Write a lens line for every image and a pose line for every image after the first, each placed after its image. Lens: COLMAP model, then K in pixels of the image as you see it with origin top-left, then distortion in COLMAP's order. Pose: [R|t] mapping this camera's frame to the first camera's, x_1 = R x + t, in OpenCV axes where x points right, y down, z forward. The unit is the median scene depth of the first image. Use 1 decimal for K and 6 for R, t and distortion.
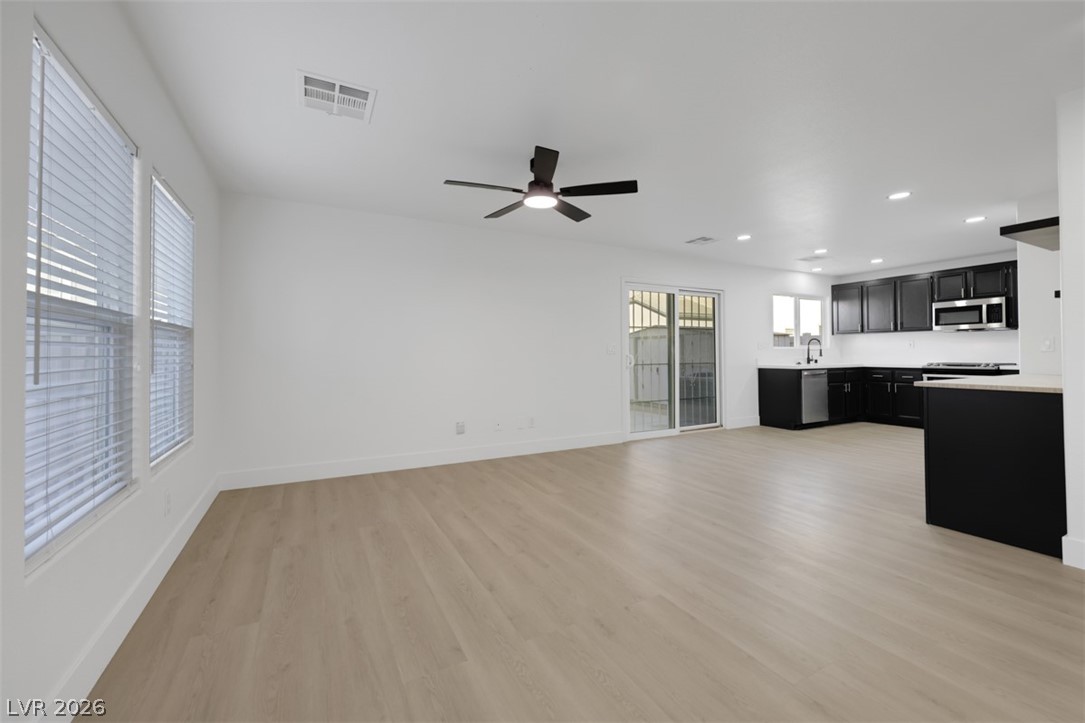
lens RADIAL K [[439.3, 0, 543.8], [0, 439.3, 351.1], [0, 0, 1]] dist [0.000532, -0.000002]
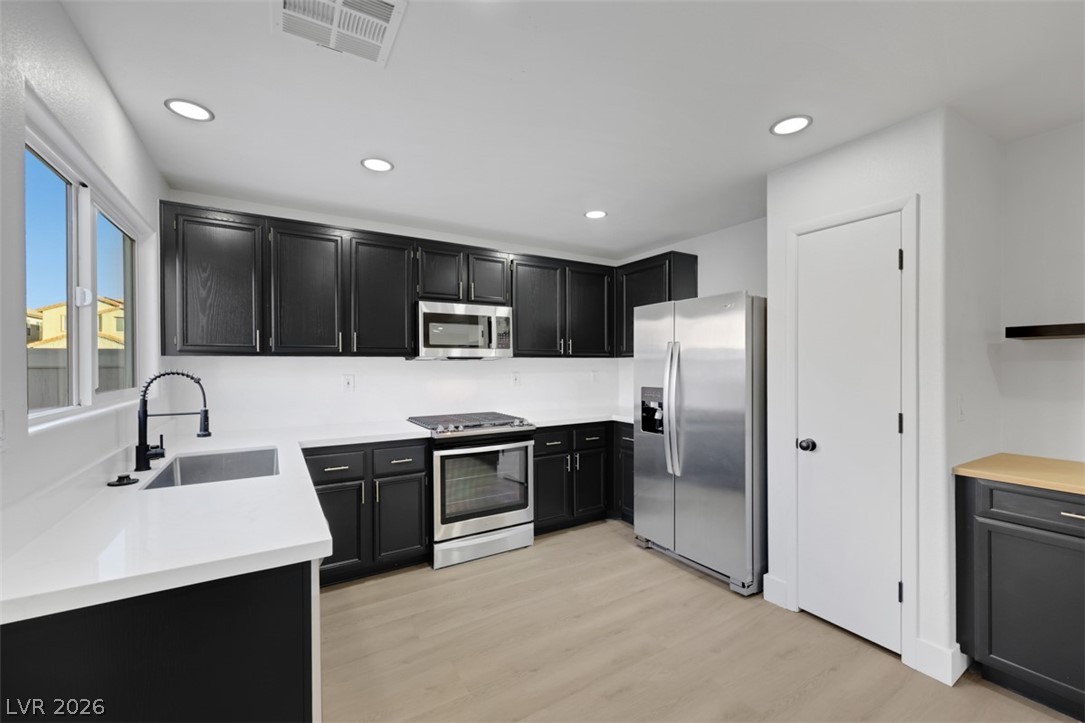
lens RADIAL K [[446.7, 0, 541.3], [0, 446.7, 363.5], [0, 0, 1]] dist [0.010793, 0.000125]
pose [[-0.069714, 0.010259, 0.997514, 0.370754], [-0.004088, 0.999936, -0.010570, -0.034025], [-0.997559, -0.004815, -0.069668, 0.891426]]
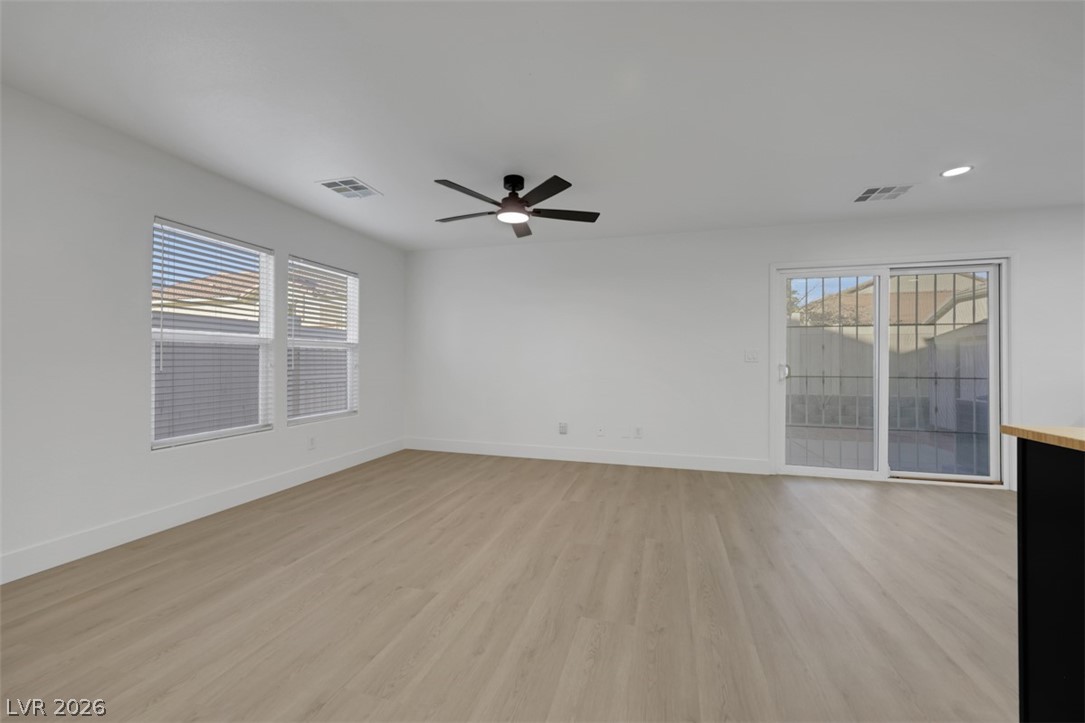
lens RADIAL K [[431.8, 0, 542.0], [0, 431.8, 359.5], [0, 0, 1]] dist [-0.001533, -0.000134]
pose [[0.719596, 0.006273, -0.694364, 0.362668], [-0.002850, 0.999977, 0.006081, -0.001137], [0.694387, -0.002397, 0.719598, 0.138991]]
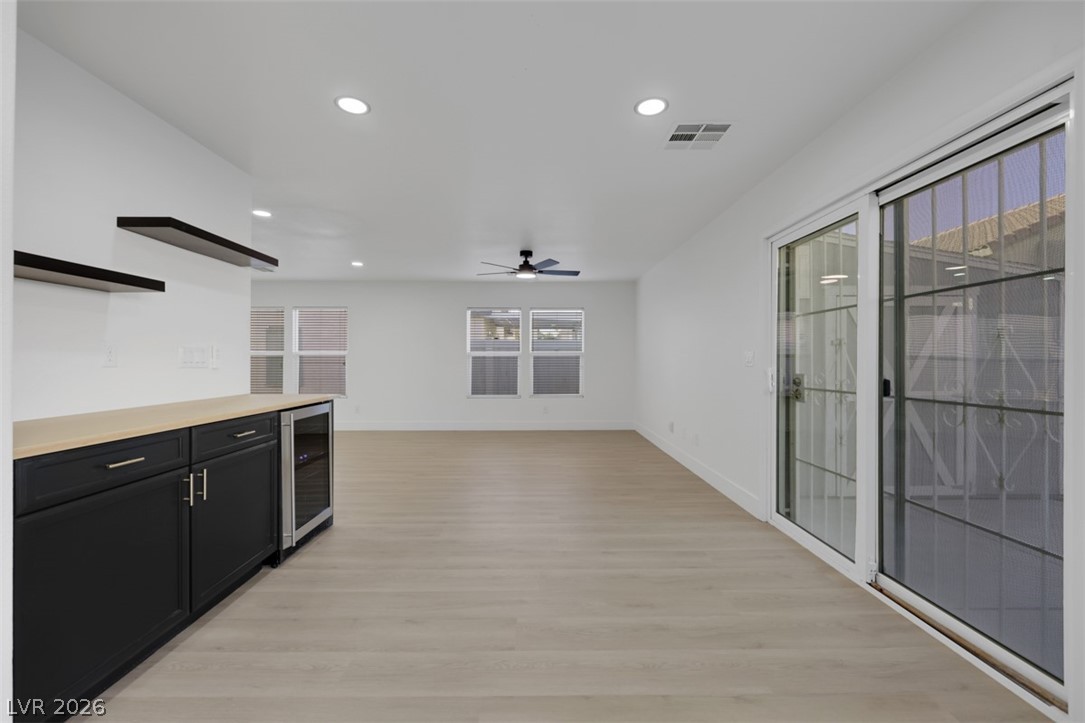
lens RADIAL K [[440.6, 0, 541.8], [0, 440.6, 359.6], [0, 0, 1]] dist [-0.000075, -0.000089]
pose [[-0.453331, 0.002624, -0.891339, 0.712505], [0.009173, 0.999956, -0.001721, -0.003743], [0.891295, -0.008956, -0.453335, 0.869422]]
